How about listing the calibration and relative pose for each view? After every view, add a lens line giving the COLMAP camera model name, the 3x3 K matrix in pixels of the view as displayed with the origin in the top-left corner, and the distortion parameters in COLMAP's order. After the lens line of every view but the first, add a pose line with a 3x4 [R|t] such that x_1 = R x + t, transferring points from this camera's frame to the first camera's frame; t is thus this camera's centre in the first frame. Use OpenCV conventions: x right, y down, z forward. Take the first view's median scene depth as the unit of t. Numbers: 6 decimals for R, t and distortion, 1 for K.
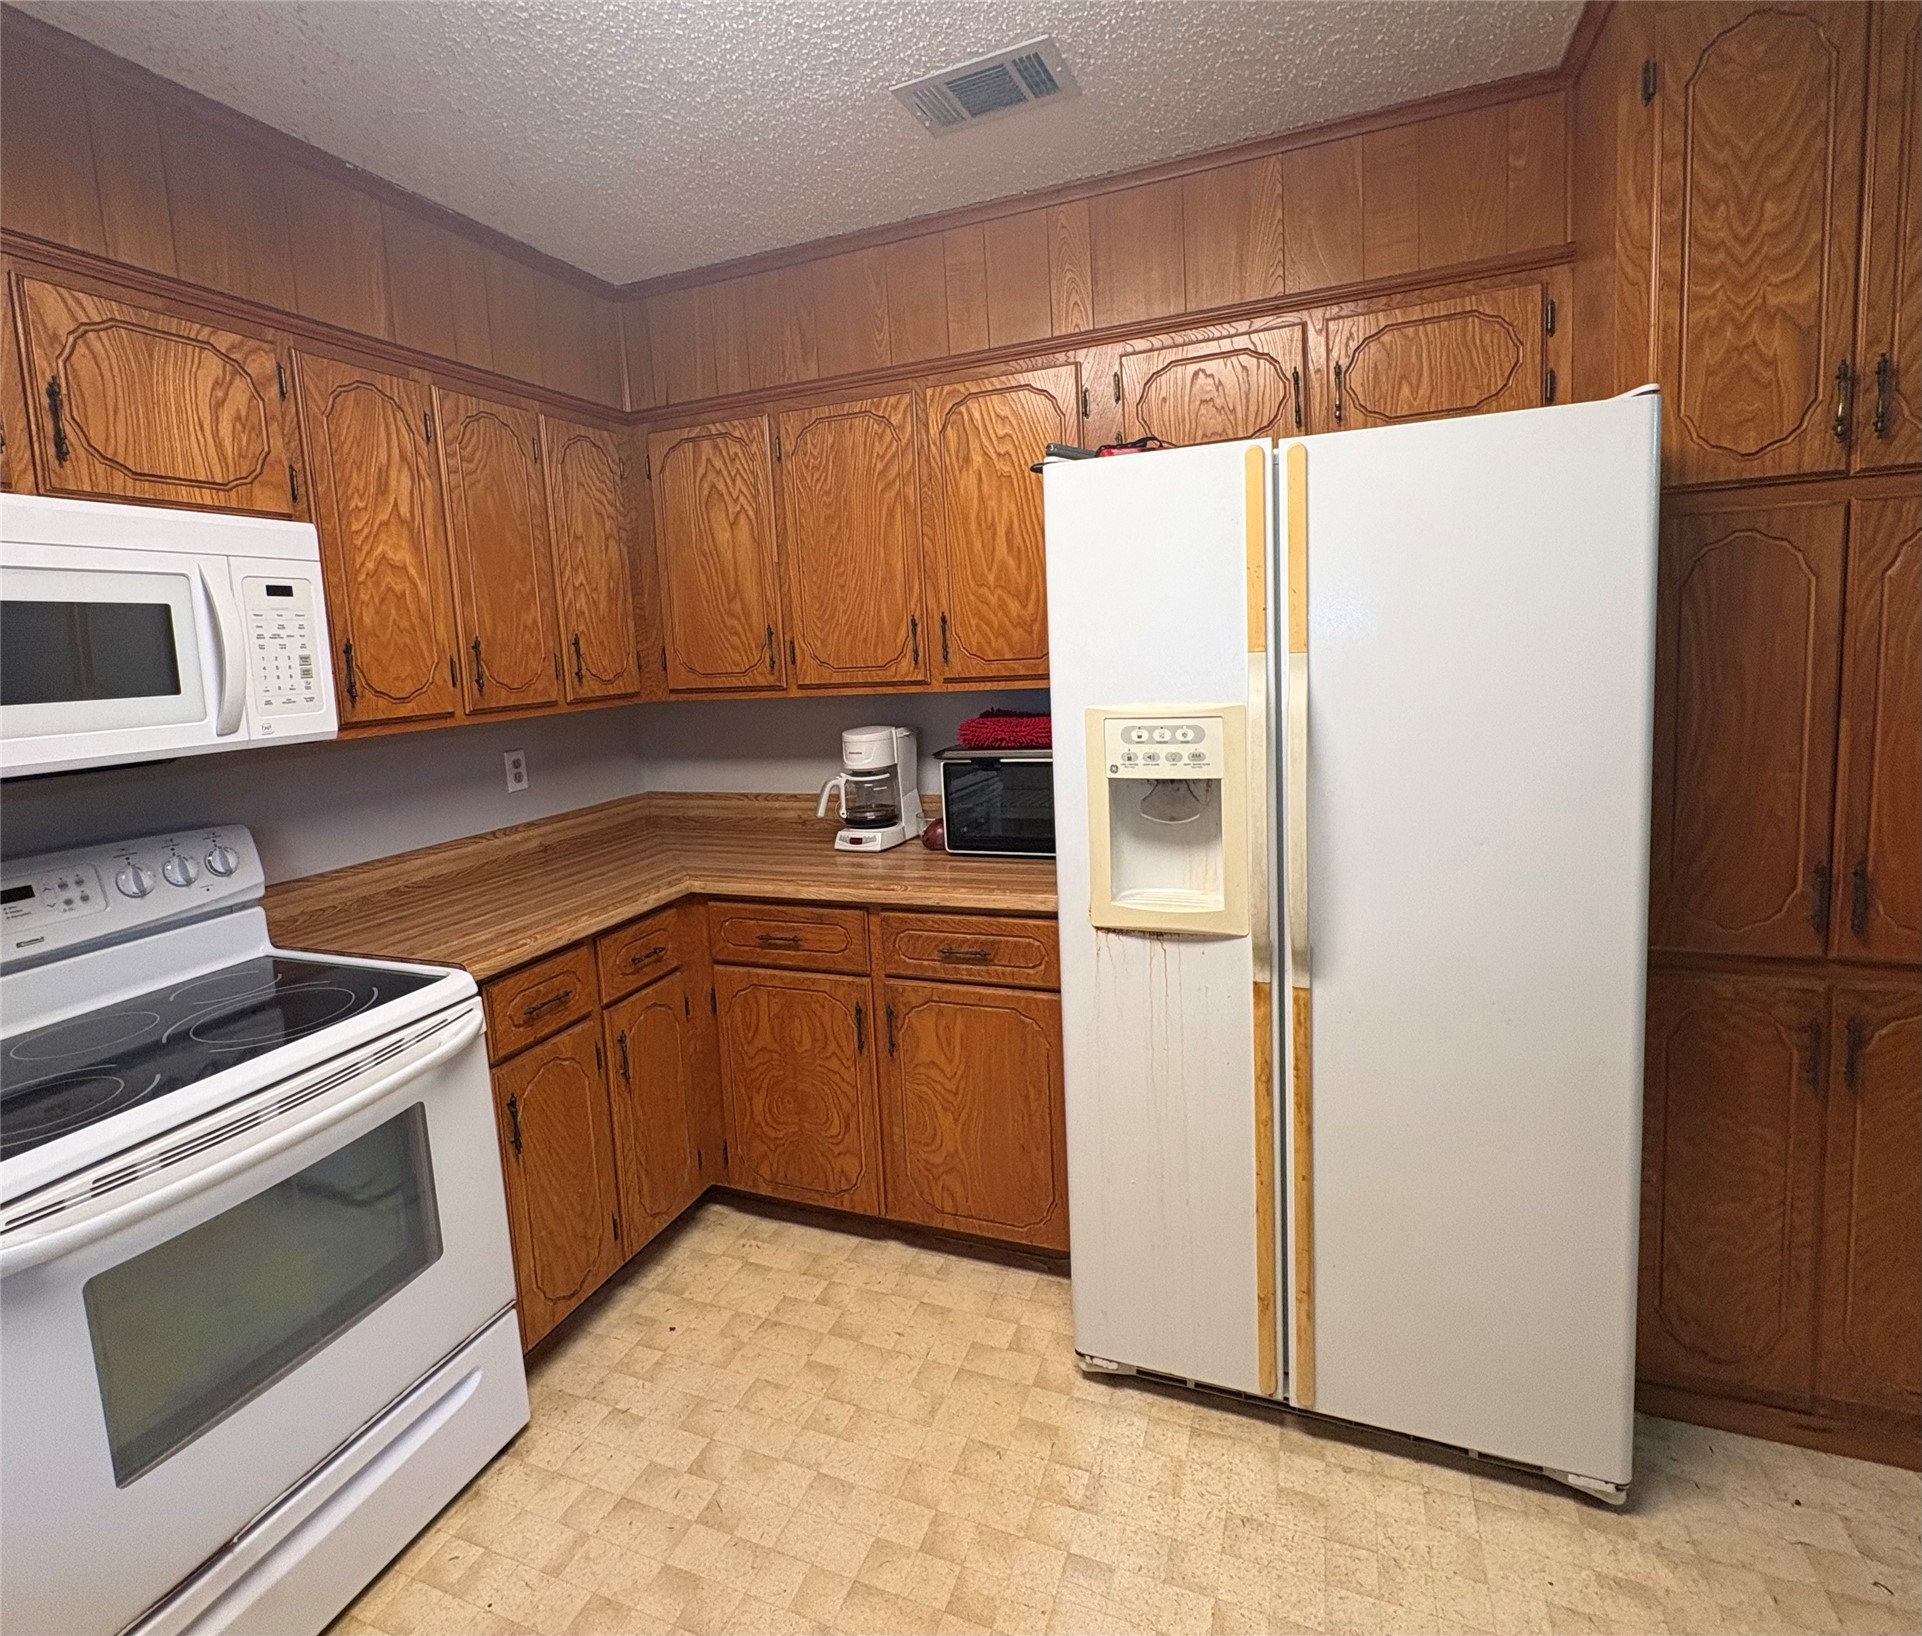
lens RADIAL K [[947.3, 0, 947.0], [0, 947.3, 742.0], [0, 0, 1]] dist [0.000145, 0.000004]
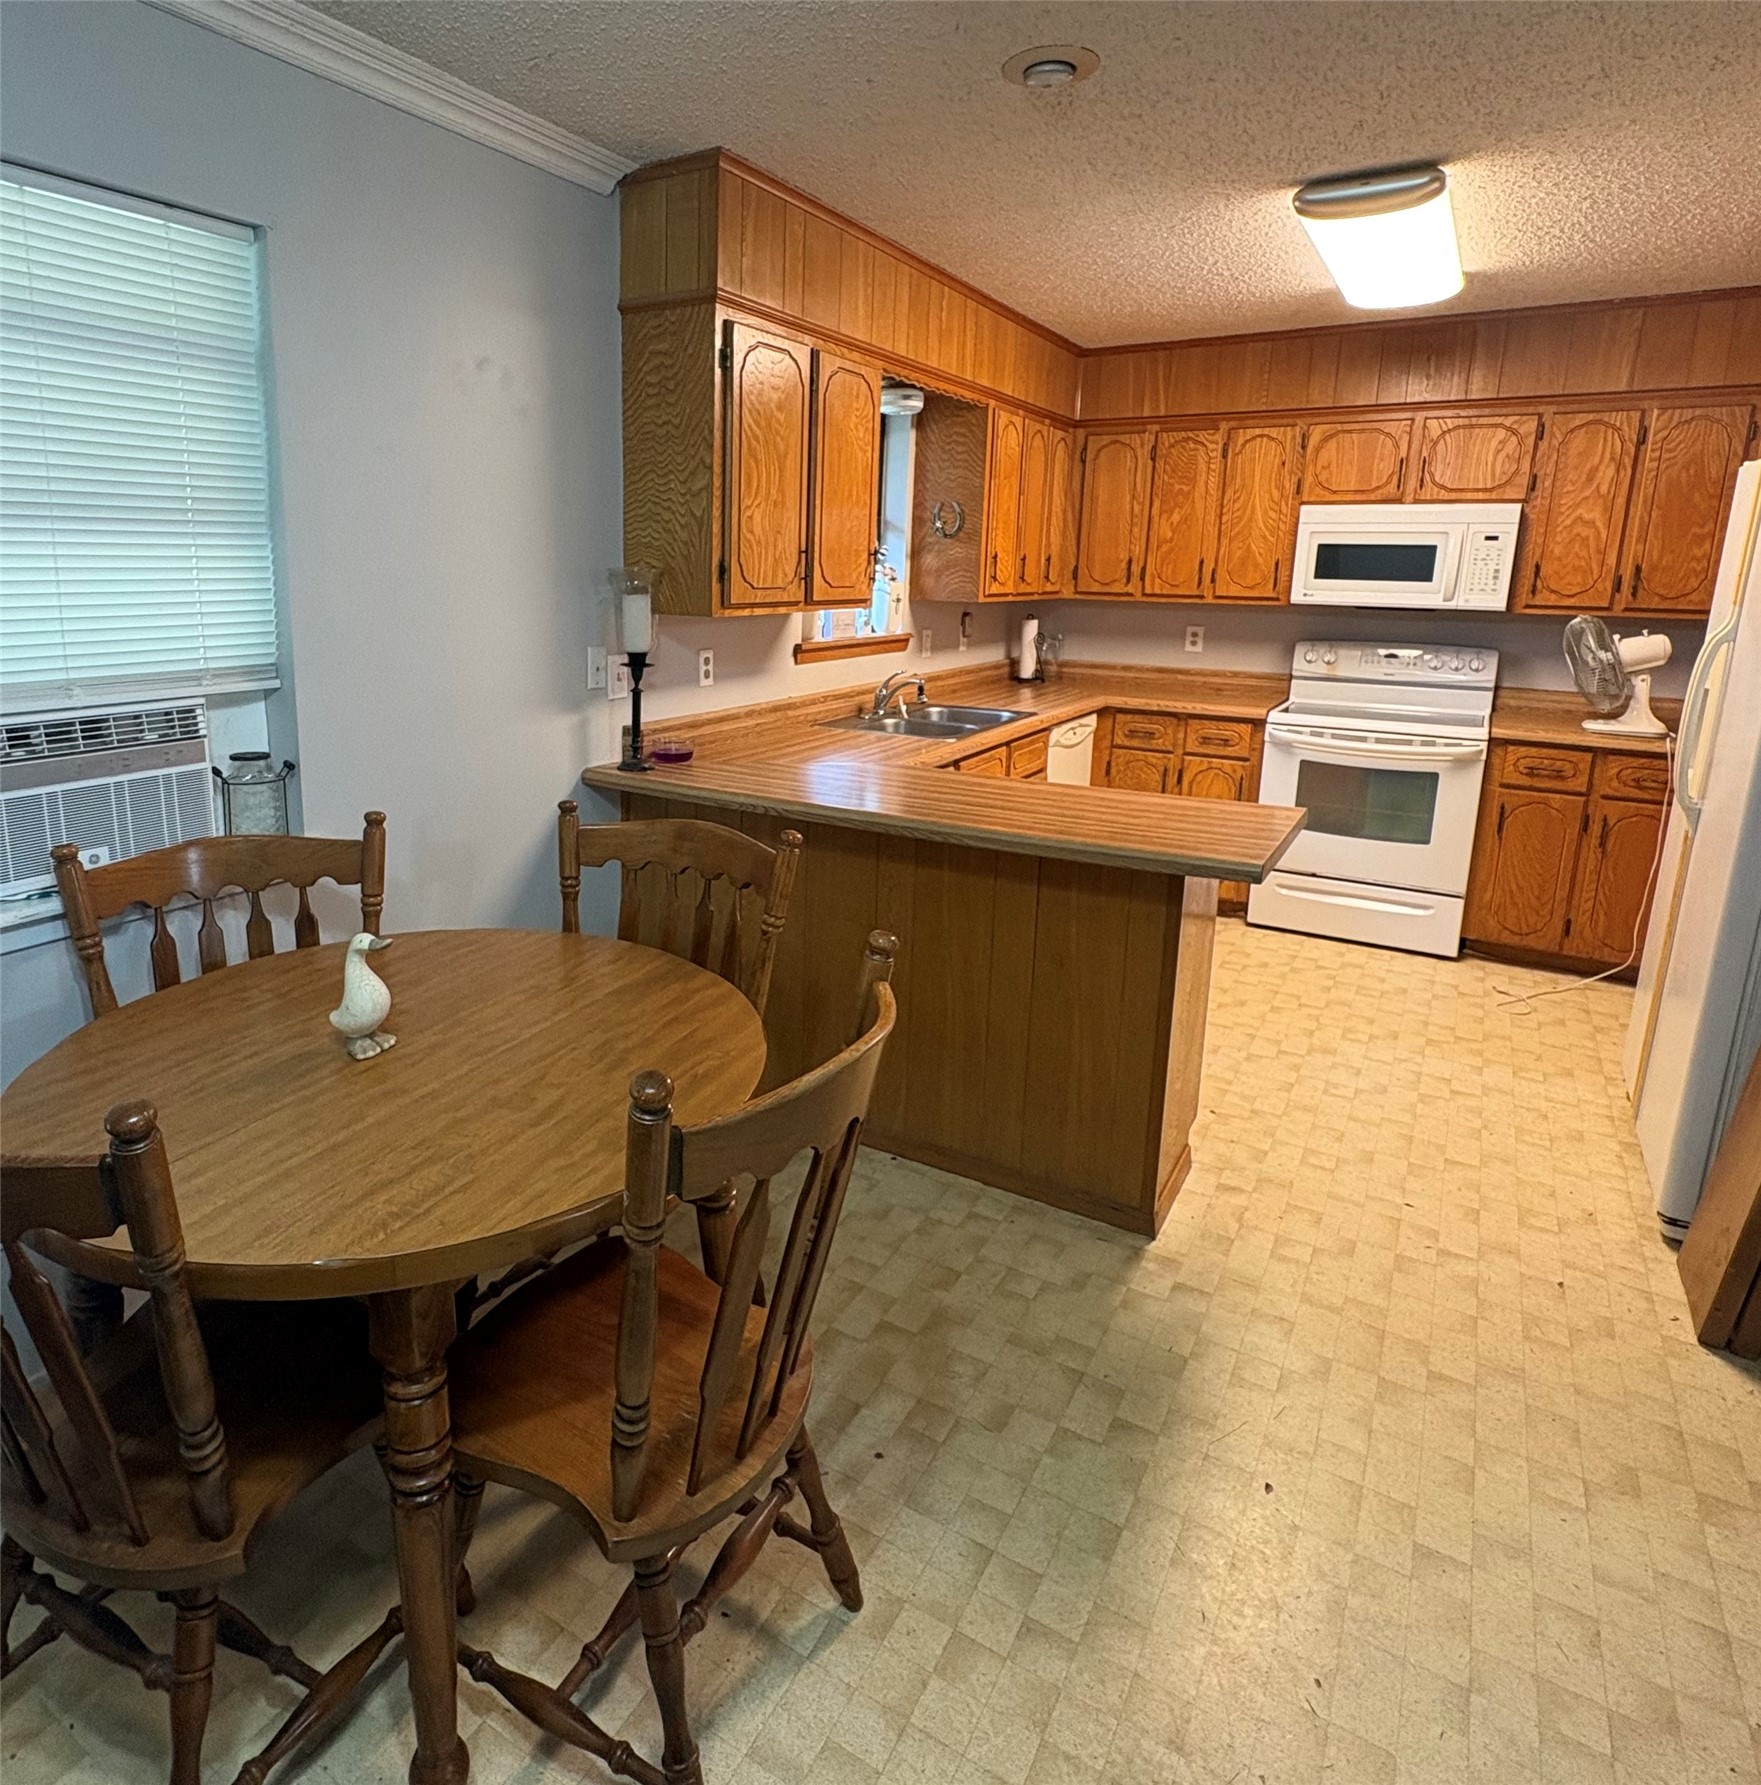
lens RADIAL K [[1109.1, 0, 756.0], [0, 1109.1, 779.0], [0, 0, 1]] dist [-0.000115, 0.000423]
pose [[-0.199190, 0.238119, -0.950591, 2.002507], [-0.110497, 0.958386, 0.263225, -0.105166], [0.973711, 0.157469, -0.164589, -0.122605]]
